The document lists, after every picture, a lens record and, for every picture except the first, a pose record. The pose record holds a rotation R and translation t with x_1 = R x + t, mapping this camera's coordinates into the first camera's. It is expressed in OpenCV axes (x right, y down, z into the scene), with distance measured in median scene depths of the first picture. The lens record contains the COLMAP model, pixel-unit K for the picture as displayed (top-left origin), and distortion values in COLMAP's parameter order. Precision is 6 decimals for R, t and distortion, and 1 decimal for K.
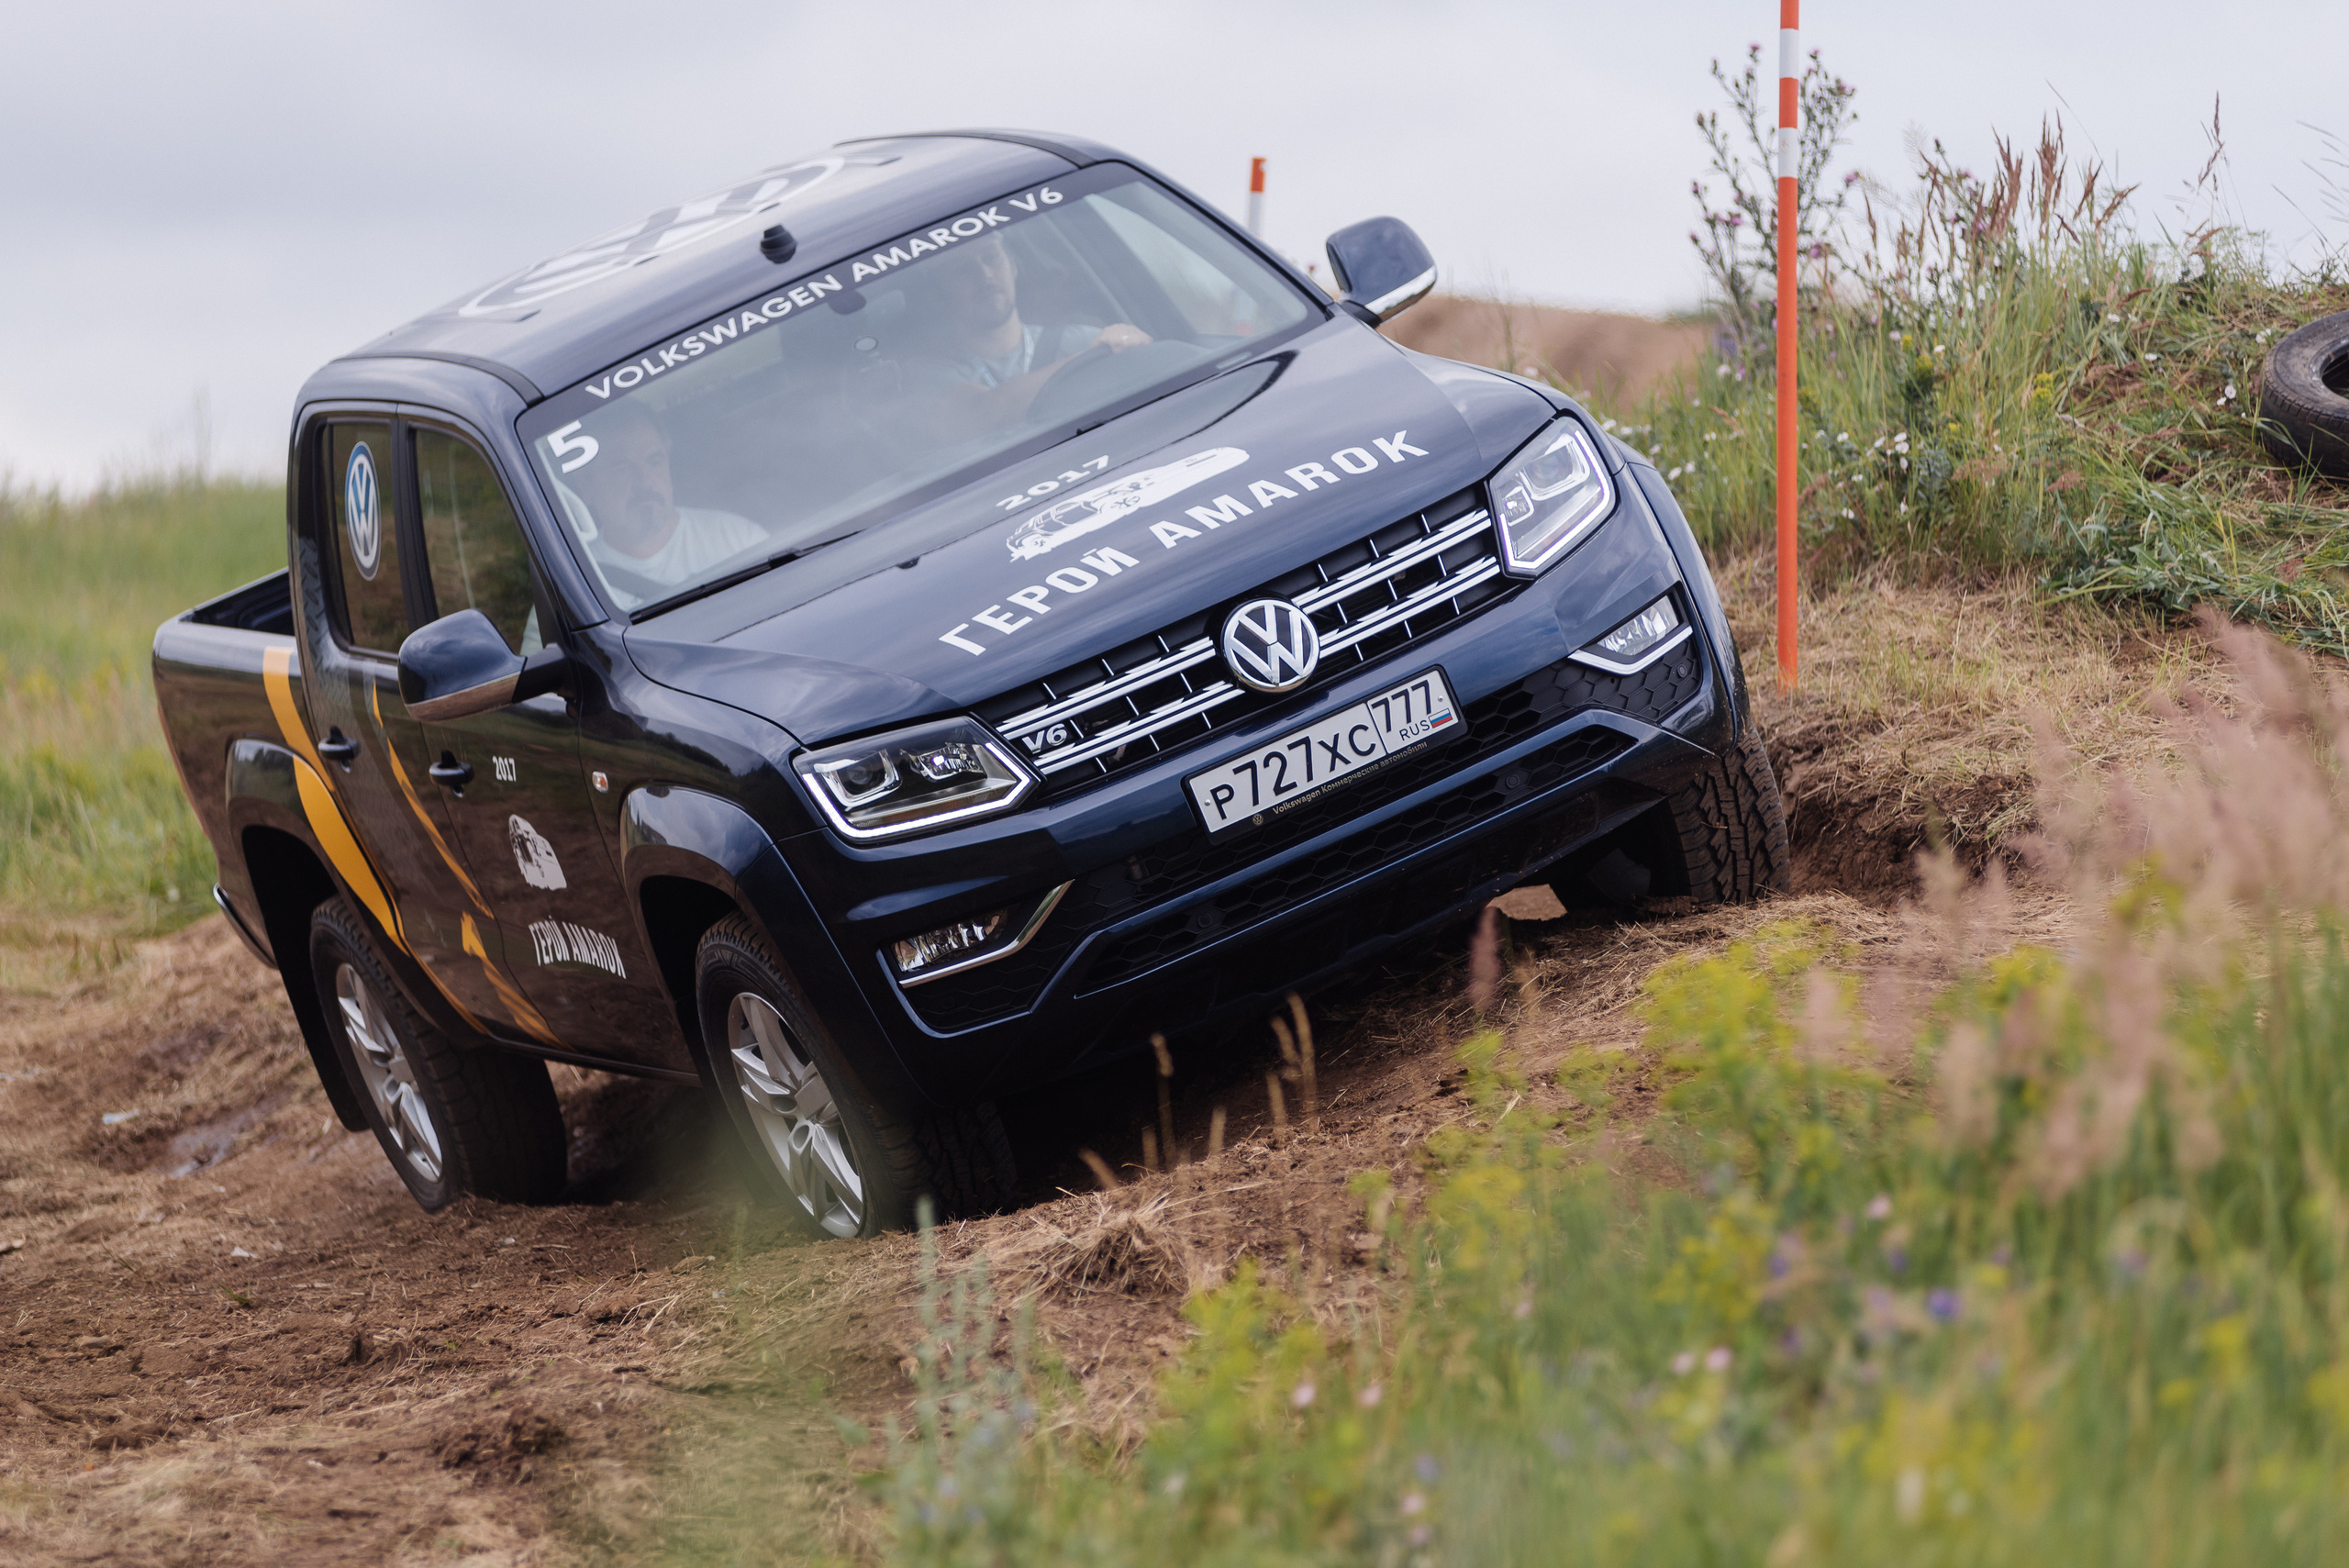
lens RADIAL K [[12216.4, 0, 1175.4], [0, 12216.4, 783.7], [0, 0, 1]] dist [-0.666067, 0.000000]
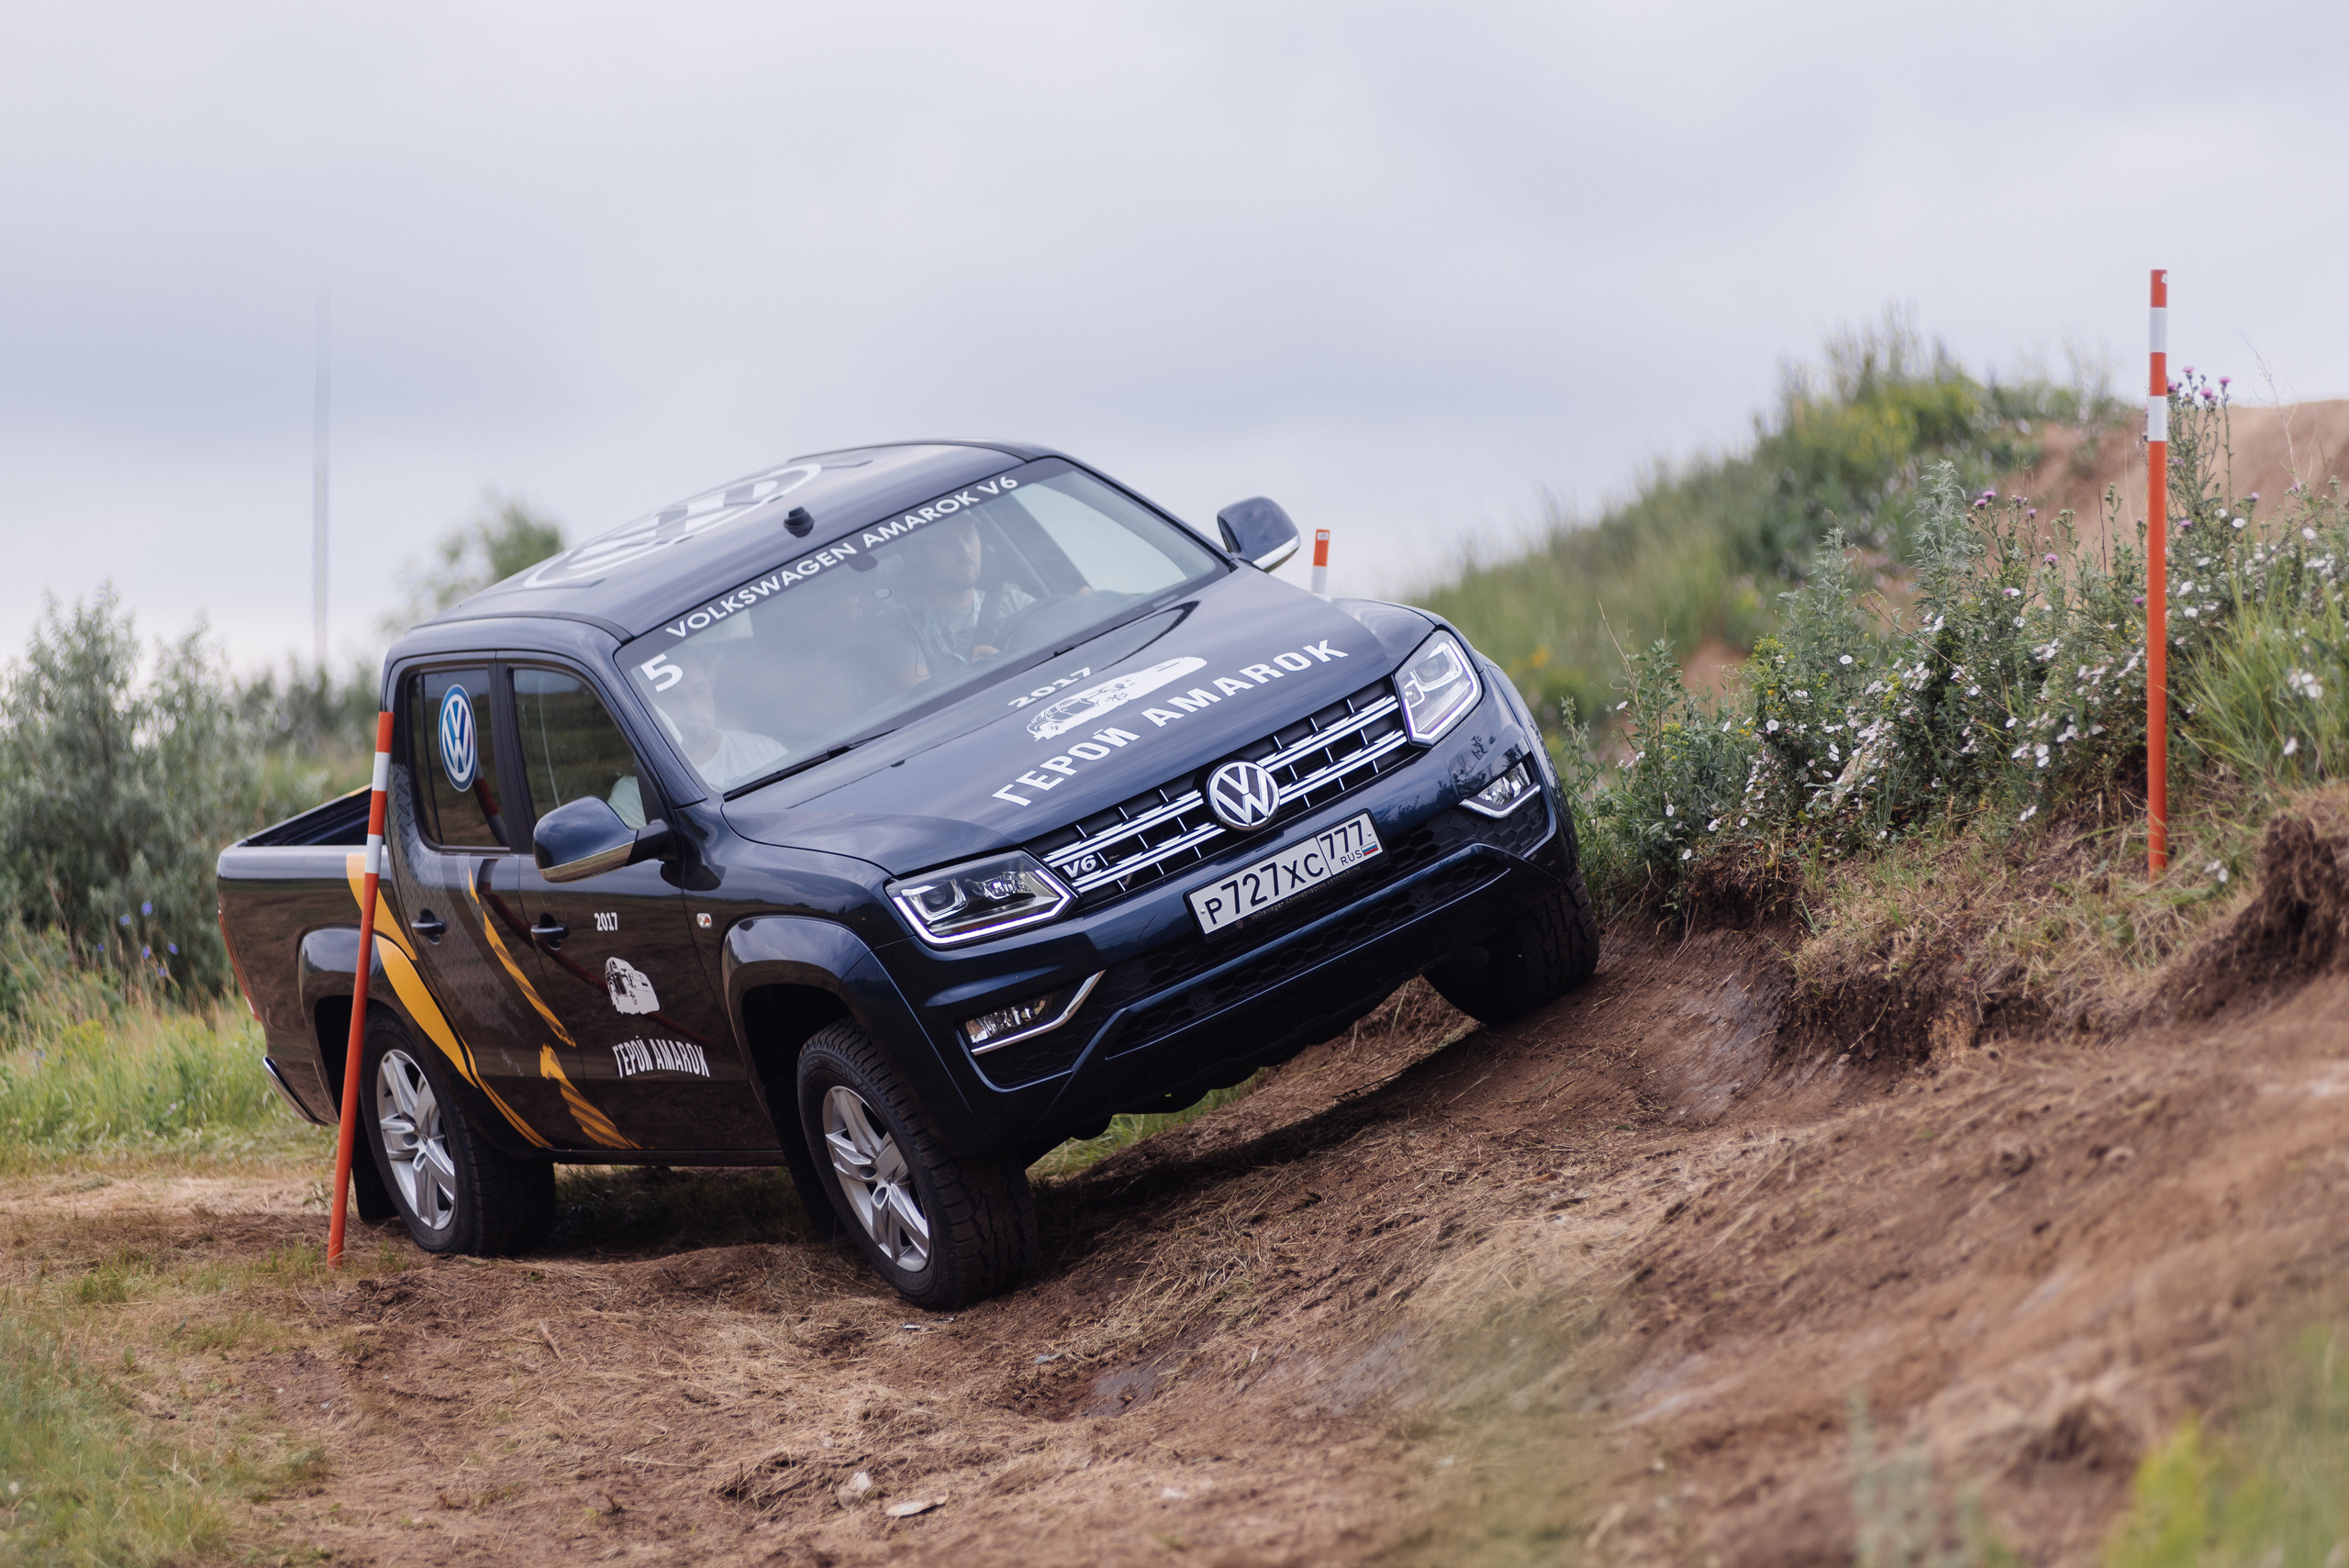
lens RADIAL K [[12427.6, 0, 1174.6], [0, 12427.6, 782.3], [0, 0, 1]] dist [-0.582960, 0.000000]
pose [[0.995451, -0.012641, 0.094430, -0.126584], [0.017512, 0.998548, -0.050936, 0.055705], [-0.093649, 0.052358, 0.994228, -0.348991]]
